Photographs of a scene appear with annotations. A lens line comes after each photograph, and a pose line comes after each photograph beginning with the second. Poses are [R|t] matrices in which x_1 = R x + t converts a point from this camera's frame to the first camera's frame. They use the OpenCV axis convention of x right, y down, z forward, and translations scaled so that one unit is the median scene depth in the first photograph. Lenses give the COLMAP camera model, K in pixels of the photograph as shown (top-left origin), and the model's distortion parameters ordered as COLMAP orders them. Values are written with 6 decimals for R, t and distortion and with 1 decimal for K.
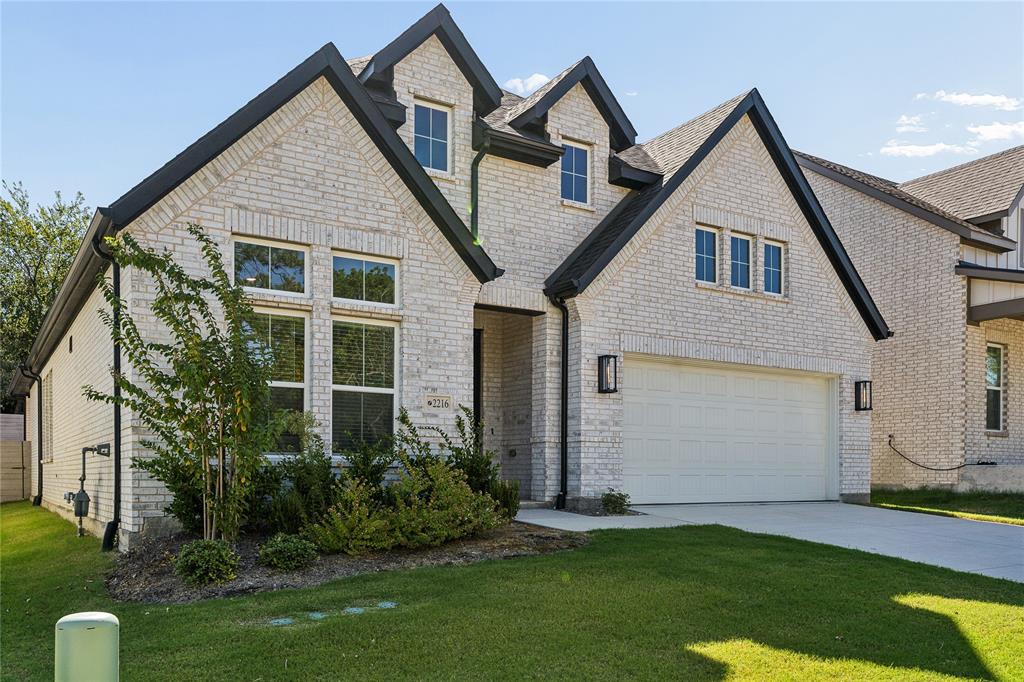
lens RADIAL K [[833.0, 0, 512.0], [0, 833.0, 341.0], [0, 0, 1]] dist [-0.001096, -0.000410]
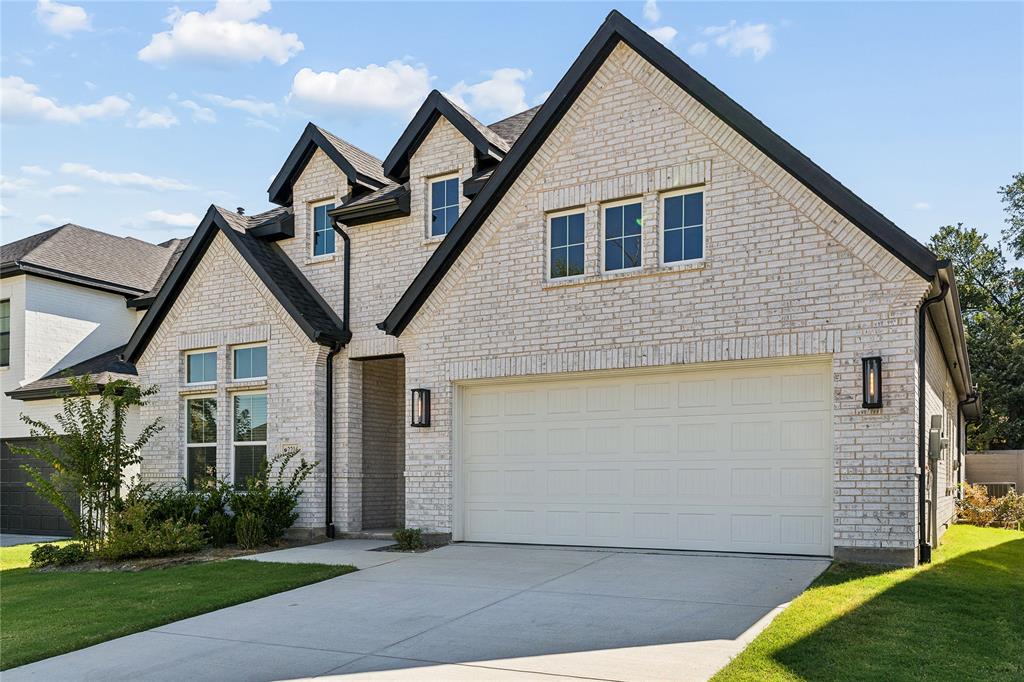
lens RADIAL K [[833.0, 0, 512.0], [0, 833.0, 341.0], [0, 0, 1]] dist [-0.001096, -0.000410]
pose [[0.470276, -0.155220, -0.868762, 1.027650], [0.139984, 0.985068, -0.100224, 0.074913], [0.871347, -0.074480, 0.484982, 0.611052]]
